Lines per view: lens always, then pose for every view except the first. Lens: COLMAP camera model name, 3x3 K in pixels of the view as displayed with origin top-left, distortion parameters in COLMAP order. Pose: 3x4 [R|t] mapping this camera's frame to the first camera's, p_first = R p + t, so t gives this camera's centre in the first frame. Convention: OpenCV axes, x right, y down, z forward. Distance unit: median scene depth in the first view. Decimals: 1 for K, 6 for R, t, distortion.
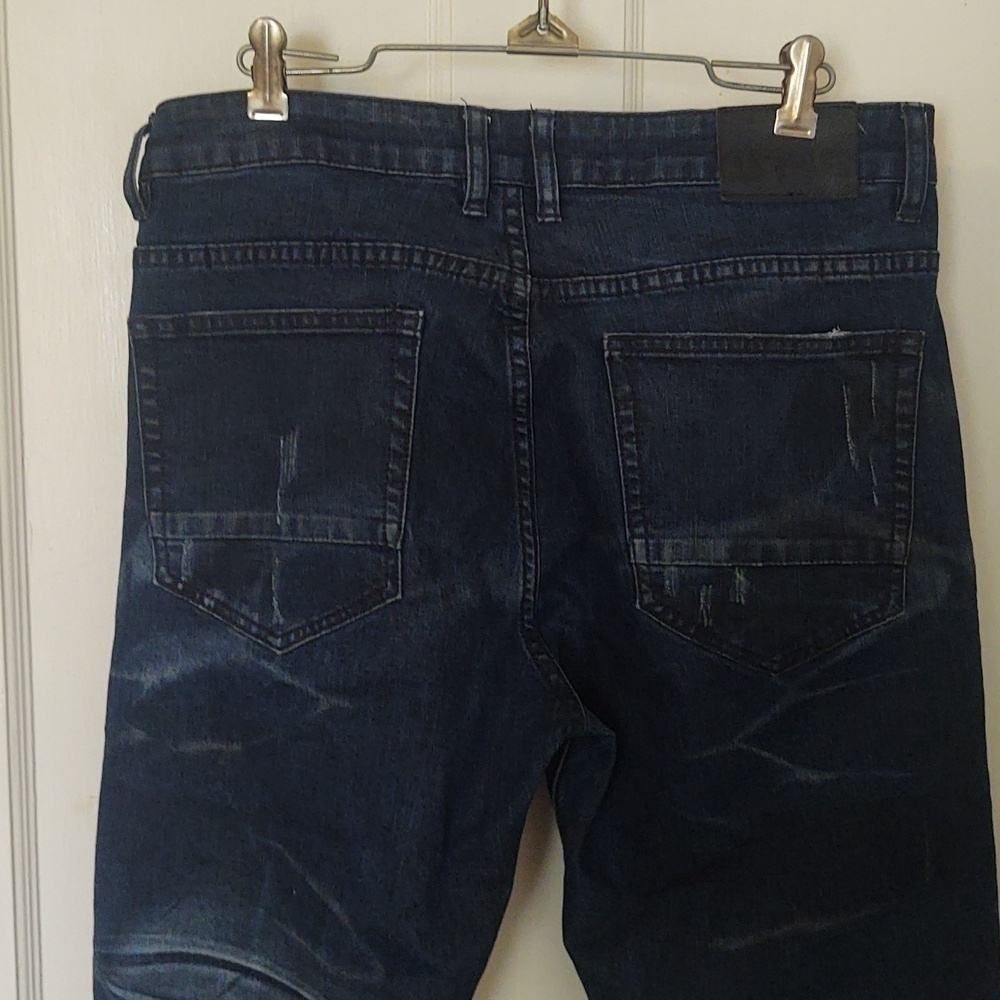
lens RADIAL K [[1653.8, 0, 500.0], [0, 1653.8, 500.0], [0, 0, 1]] dist [0.161854, -0.568619]
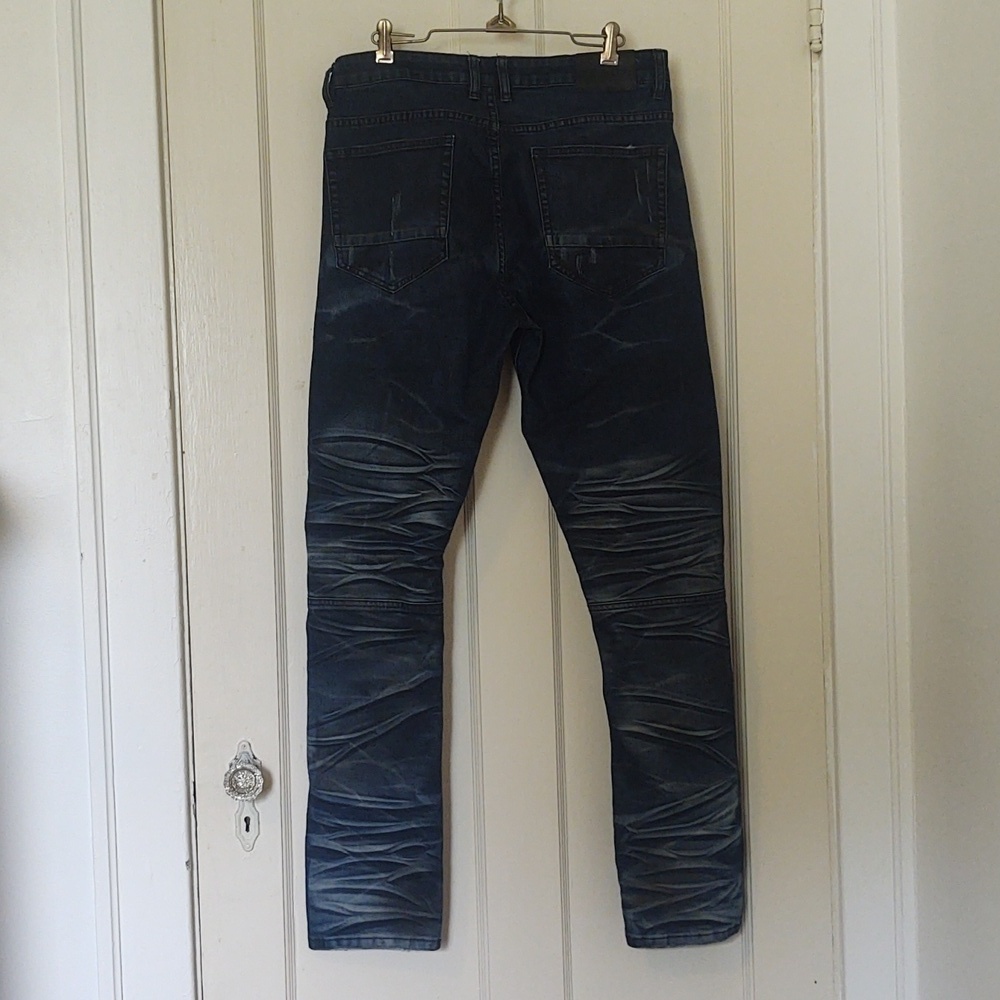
lens RADIAL K [[1653.8, 0, 500.0], [0, 1653.8, 500.0], [0, 0, 1]] dist [0.161854, -0.568619]
pose [[0.999308, -0.027011, 0.025563, -0.053683], [0.029443, 0.994539, -0.100130, 0.619642], [-0.022718, 0.100813, 0.994646, -1.266381]]
